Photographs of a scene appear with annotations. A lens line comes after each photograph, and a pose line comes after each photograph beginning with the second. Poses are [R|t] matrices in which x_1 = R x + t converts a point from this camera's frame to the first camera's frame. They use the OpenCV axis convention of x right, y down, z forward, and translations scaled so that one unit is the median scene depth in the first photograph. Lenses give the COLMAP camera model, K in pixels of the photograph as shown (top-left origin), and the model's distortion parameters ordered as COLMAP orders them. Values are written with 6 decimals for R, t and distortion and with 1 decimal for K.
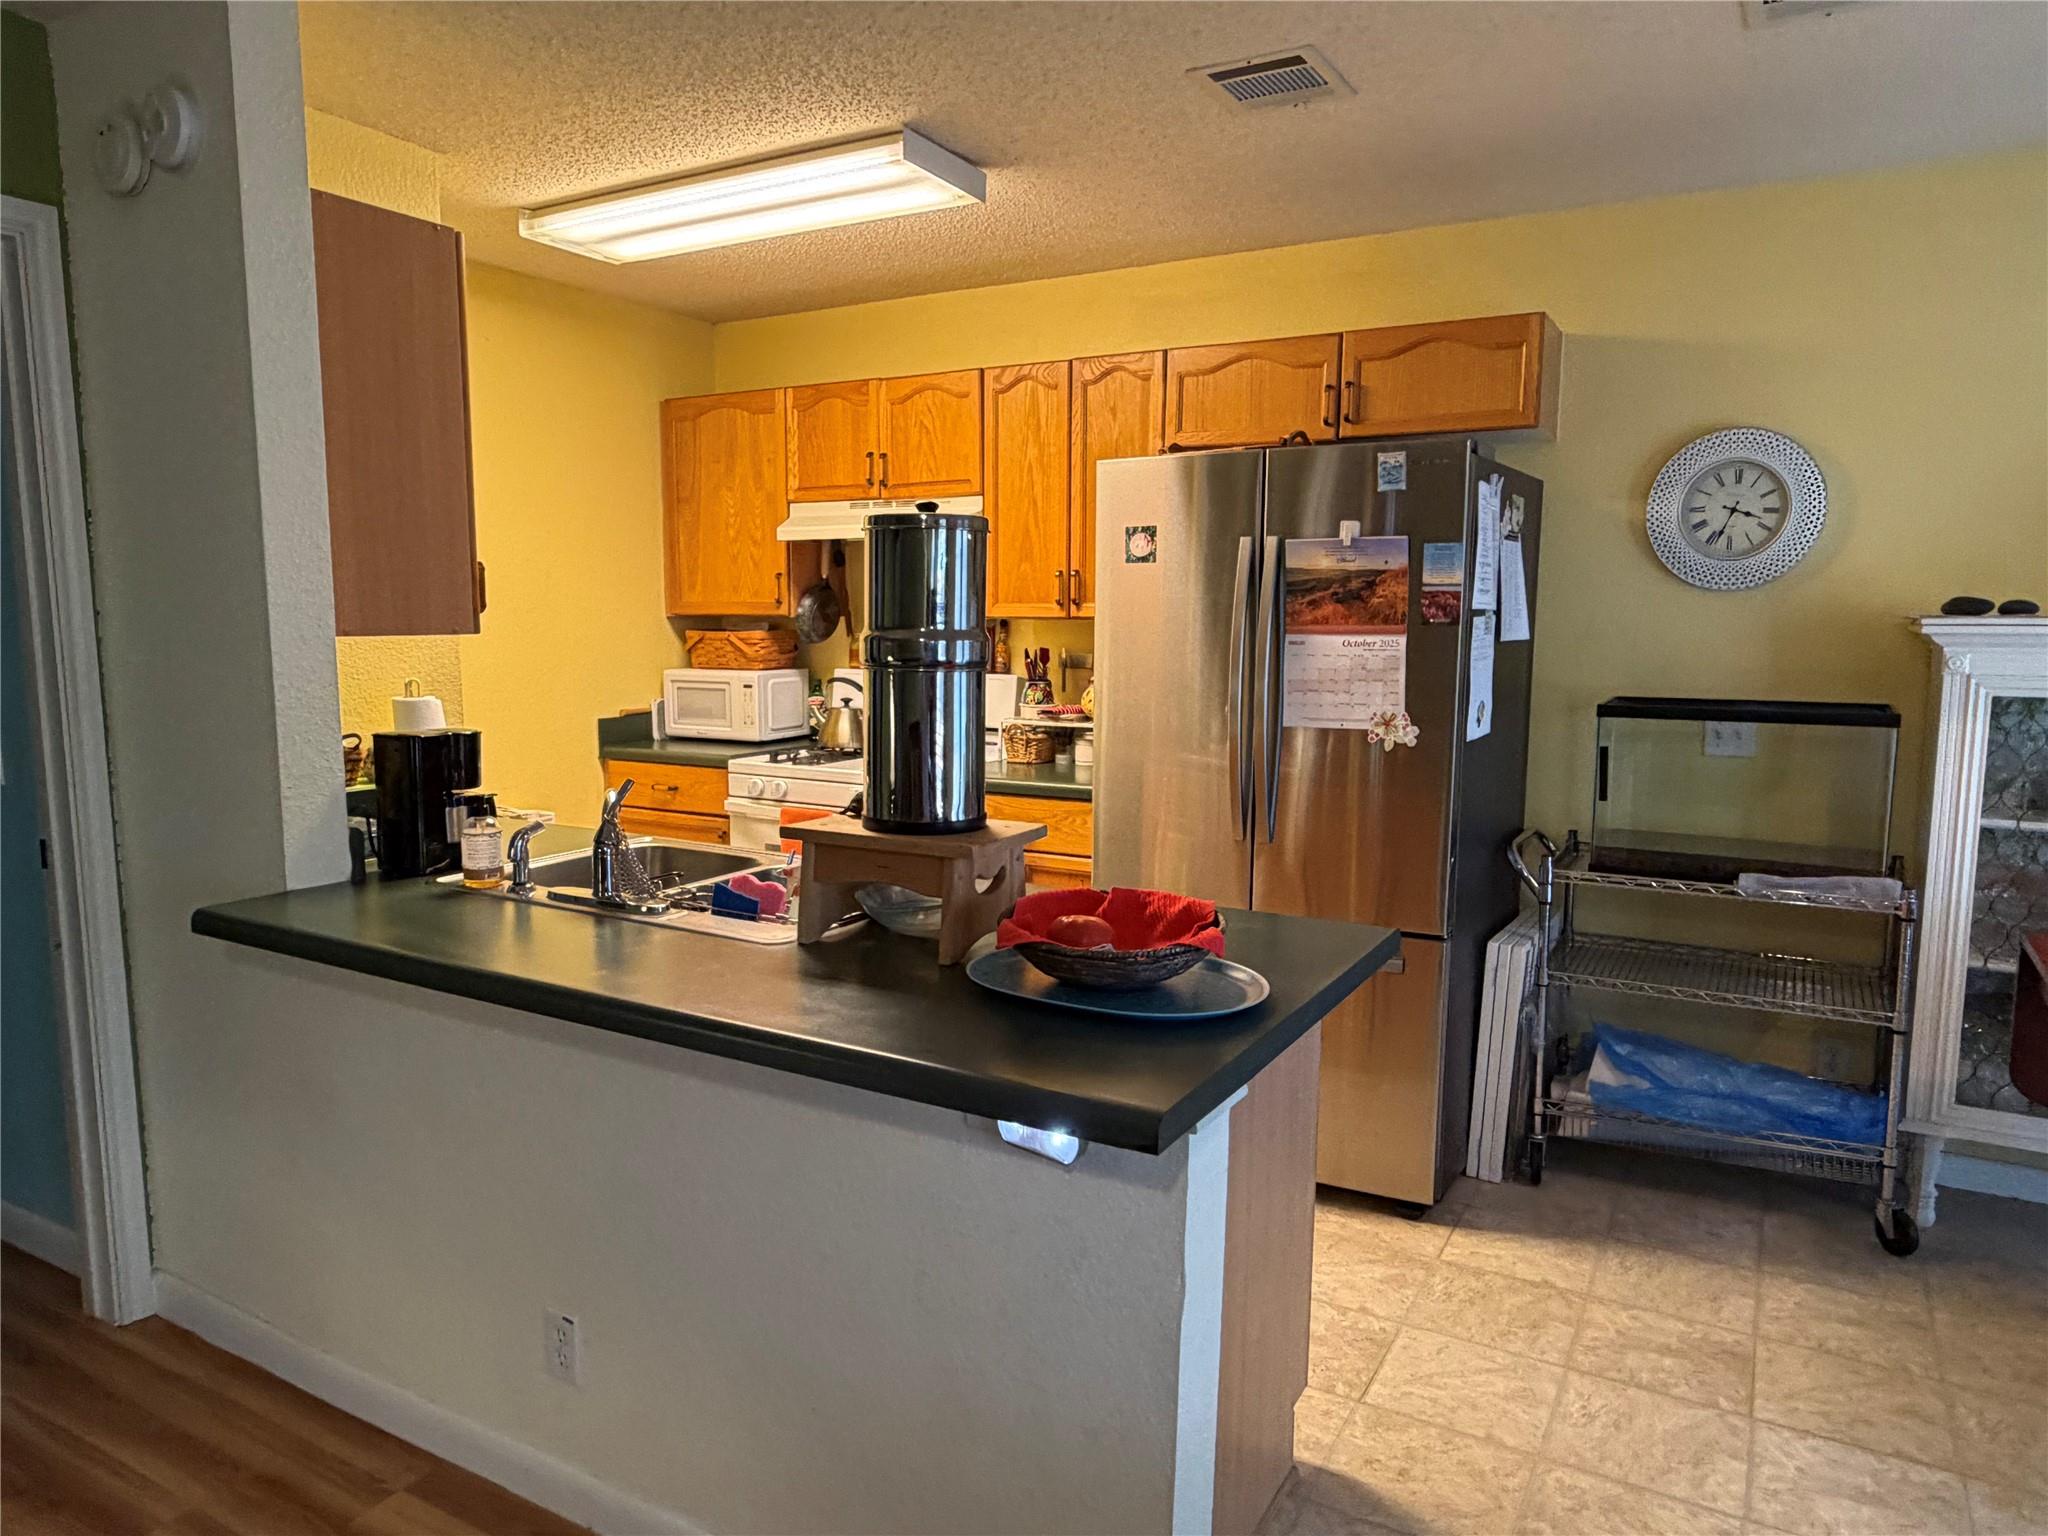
lens RADIAL K [[1330.9, 0, 1010.4], [0, 1330.9, 767.5], [0, 0, 1]] dist [0.001982, -0.004533]
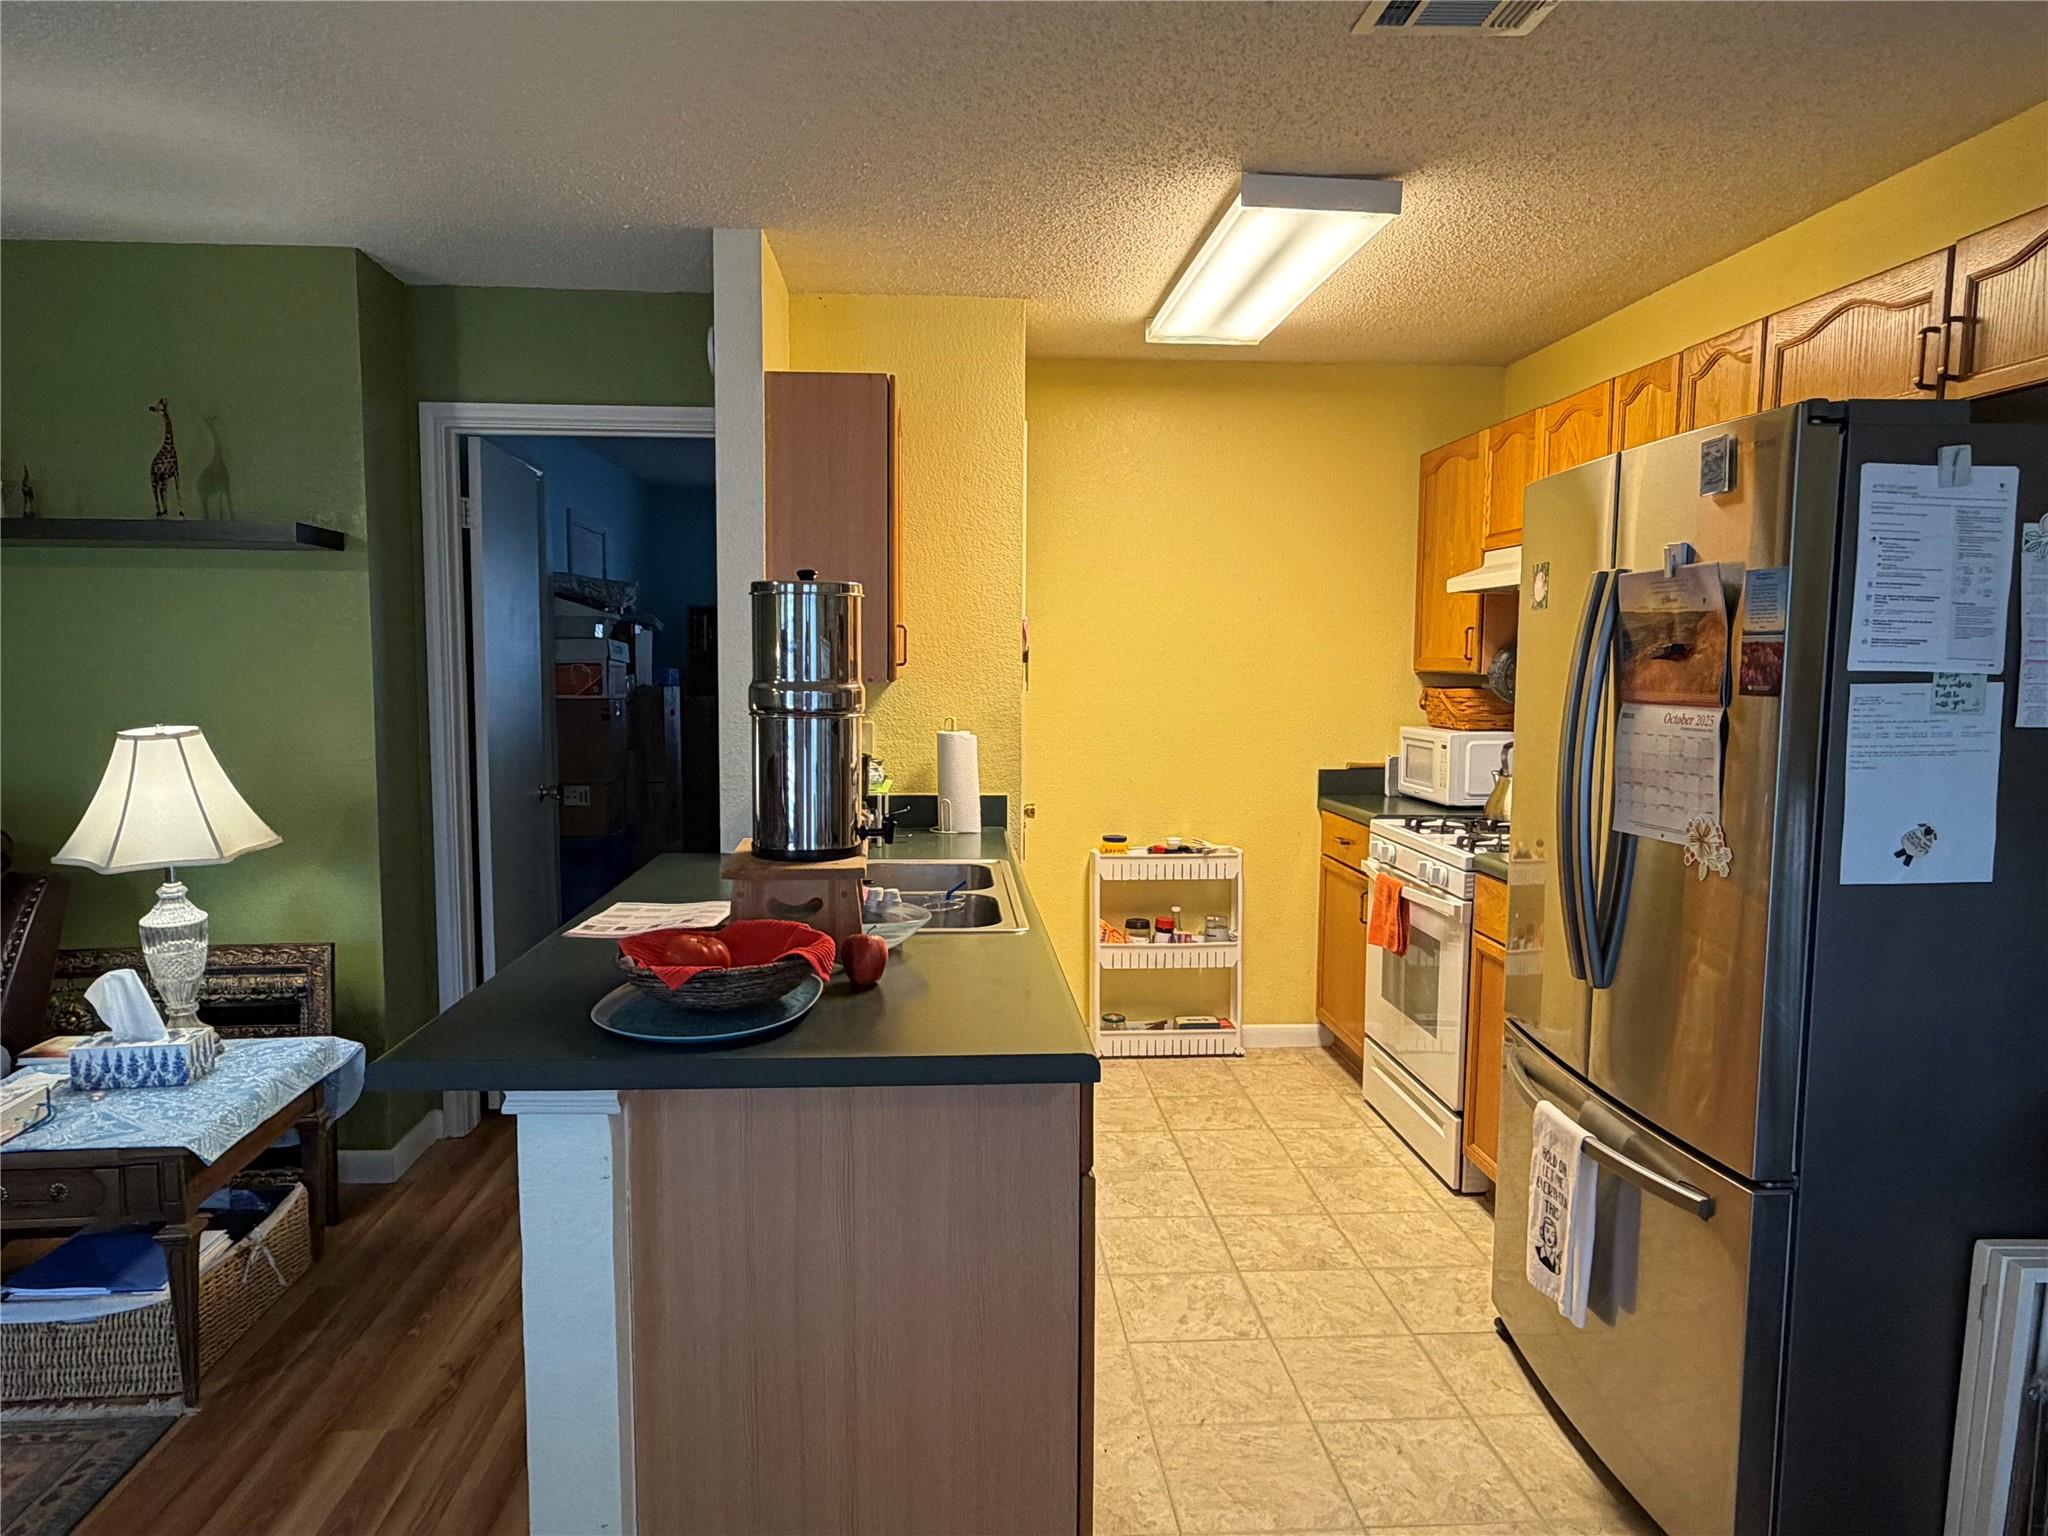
lens RADIAL K [[1330.9, 0, 1010.4], [0, 1330.9, 767.5], [0, 0, 1]] dist [0.001982, -0.004533]
pose [[0.549590, 0.070137, -0.832485, 0.635800], [-0.104775, 0.994389, 0.014607, -0.041632], [0.828838, 0.079196, 0.553855, 0.330496]]
